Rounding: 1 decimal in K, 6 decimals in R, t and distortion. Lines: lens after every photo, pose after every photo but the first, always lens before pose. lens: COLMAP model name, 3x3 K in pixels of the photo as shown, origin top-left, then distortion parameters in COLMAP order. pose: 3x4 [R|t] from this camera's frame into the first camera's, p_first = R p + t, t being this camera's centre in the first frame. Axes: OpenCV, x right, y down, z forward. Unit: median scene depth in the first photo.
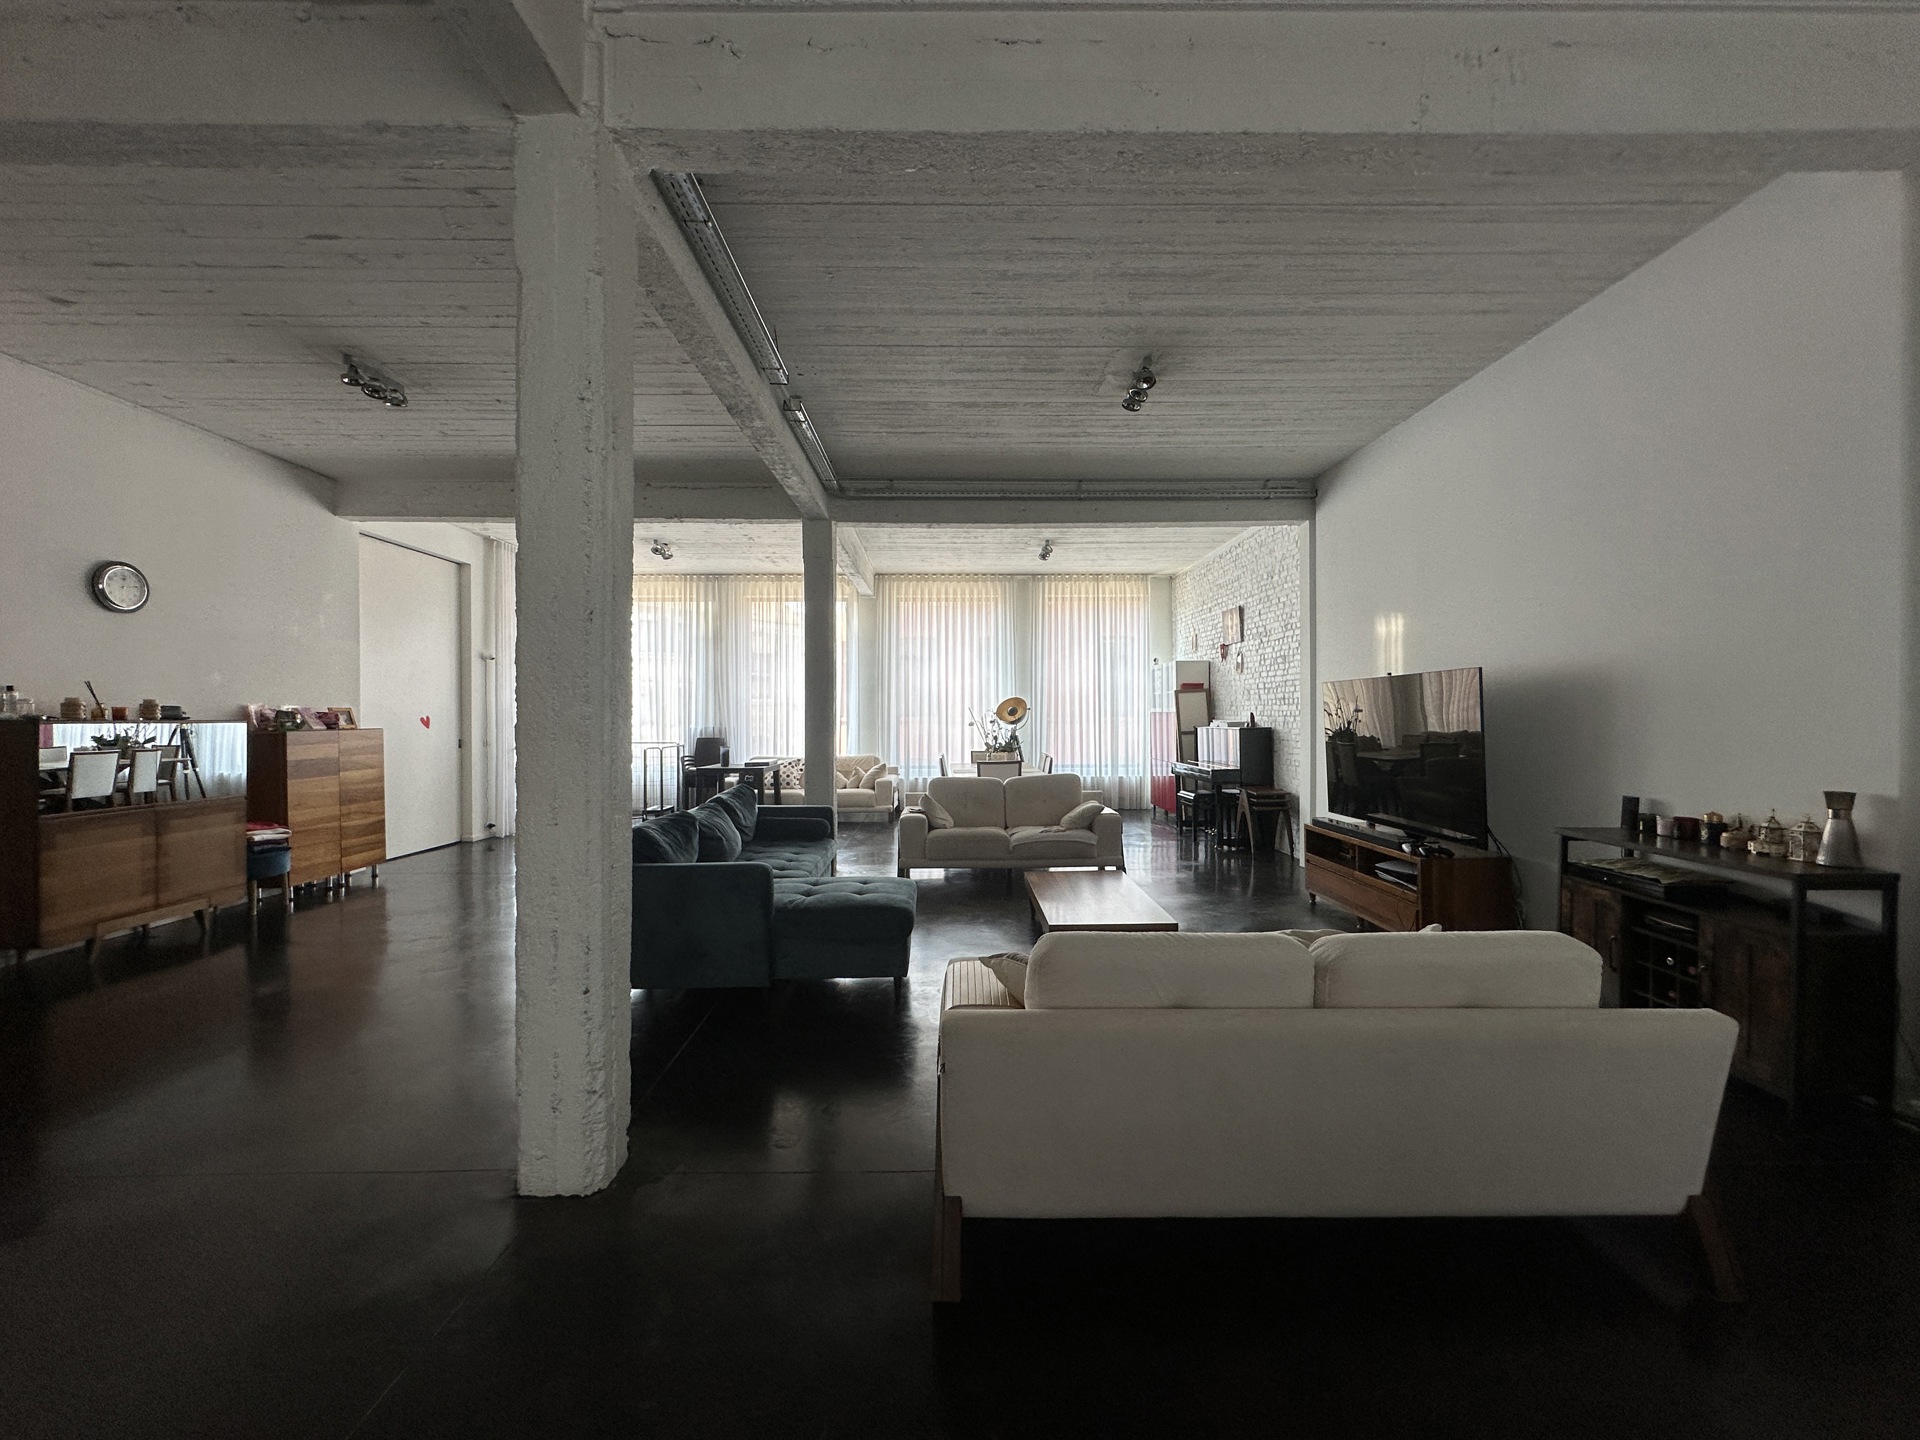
lens RADIAL K [[767.1, 0, 960.0], [0, 767.1, 720.0], [0, 0, 1]] dist [-0.003392, 0.000007]
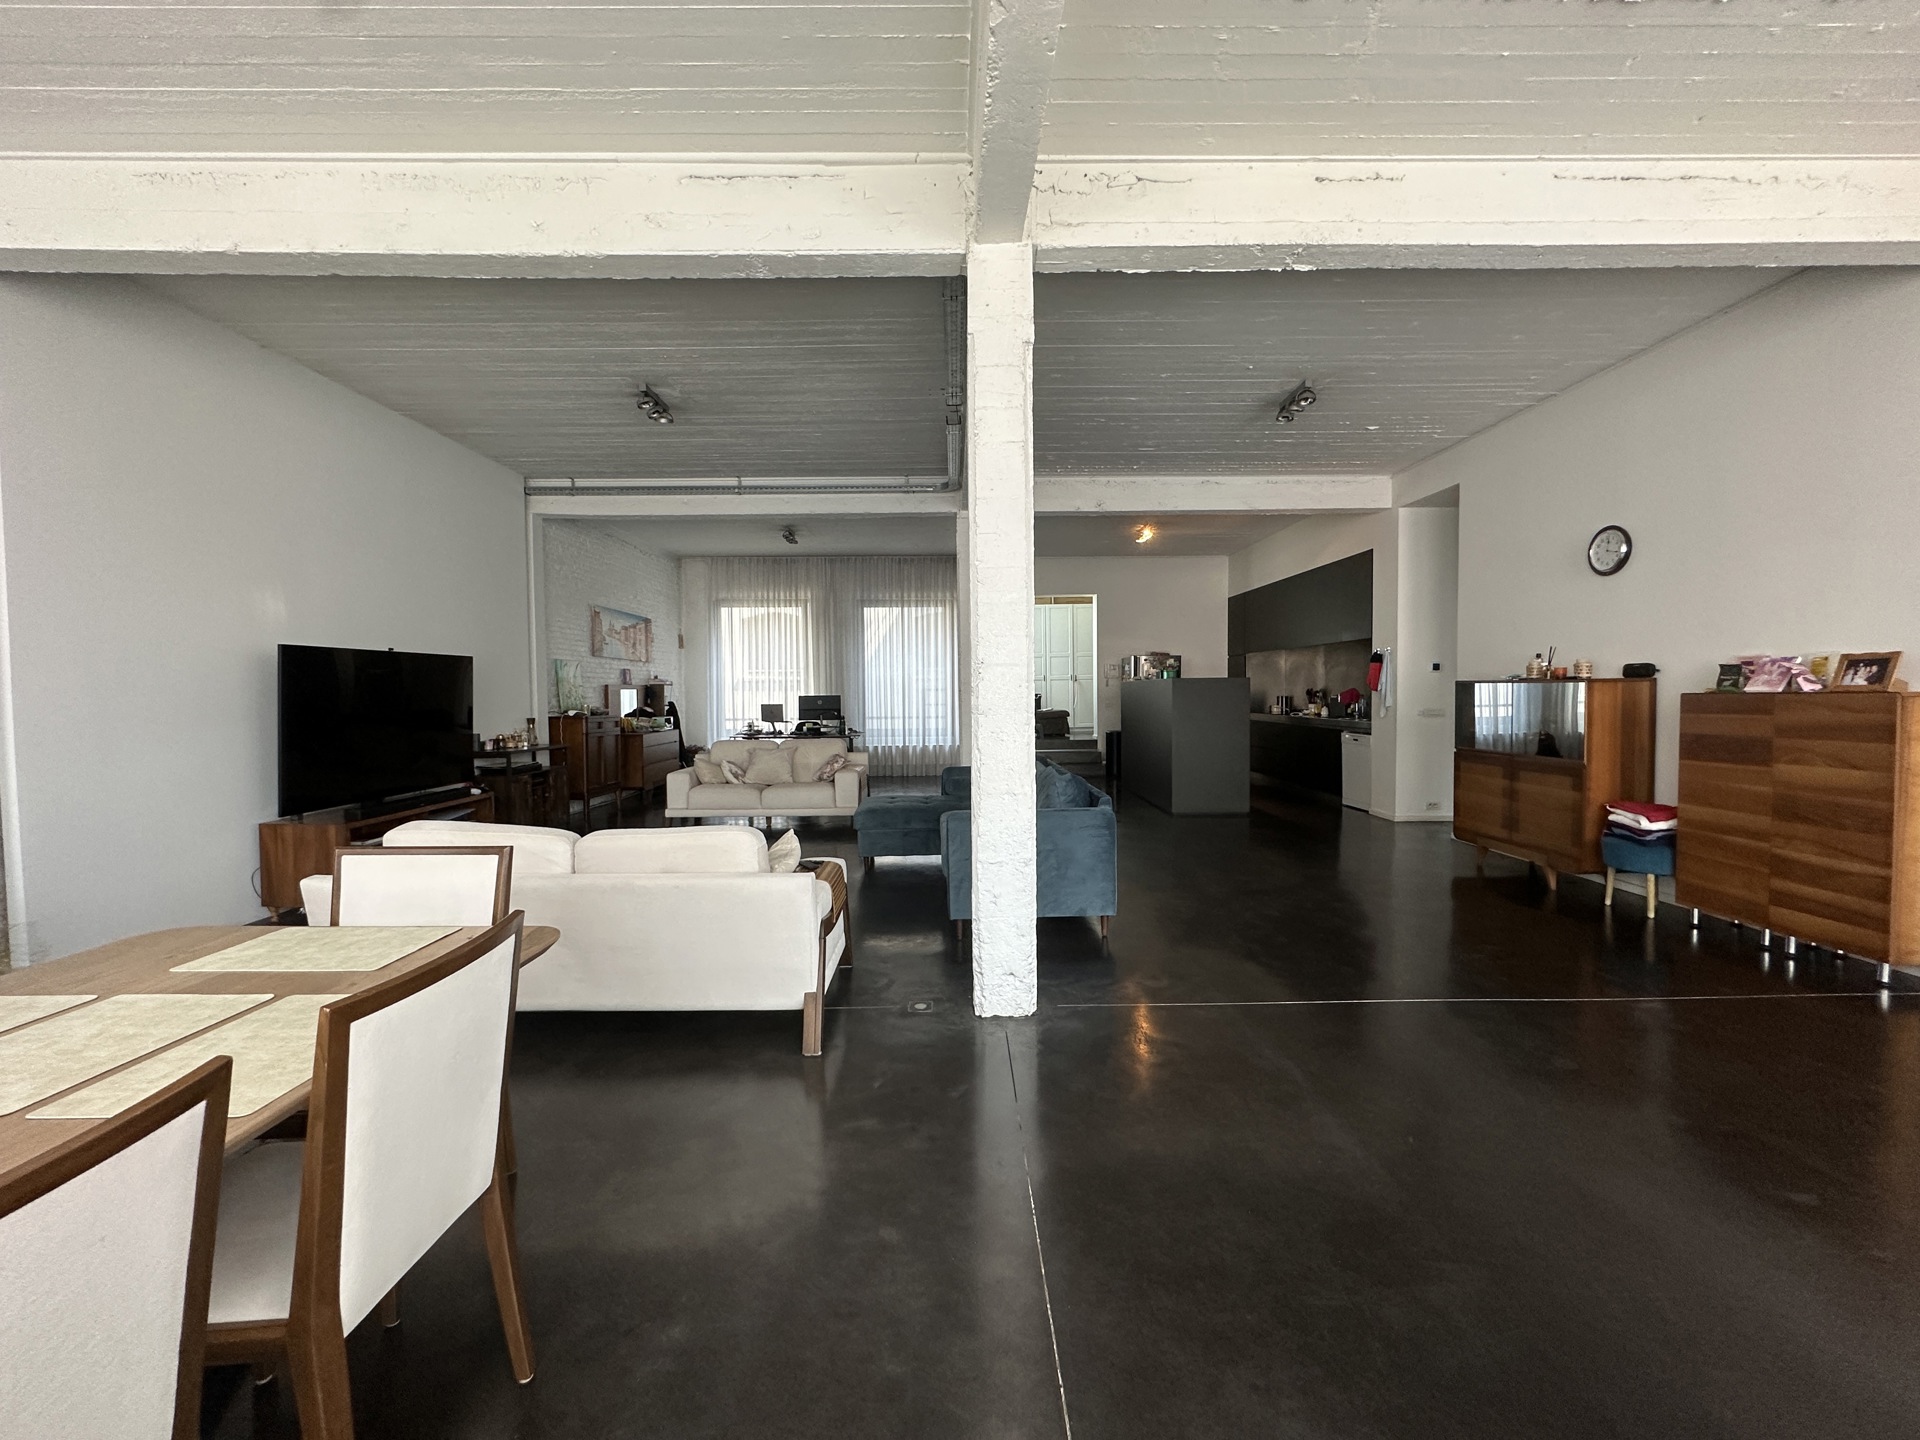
lens RADIAL K [[767.1, 0, 960.0], [0, 767.1, 720.0], [0, 0, 1]] dist [-0.003392, 0.000007]
pose [[-0.999921, 0.012576, -0.000382, -0.206890], [0.012549, 0.999020, 0.042450, 0.000968], [0.000915, 0.042442, -0.999099, 1.955458]]
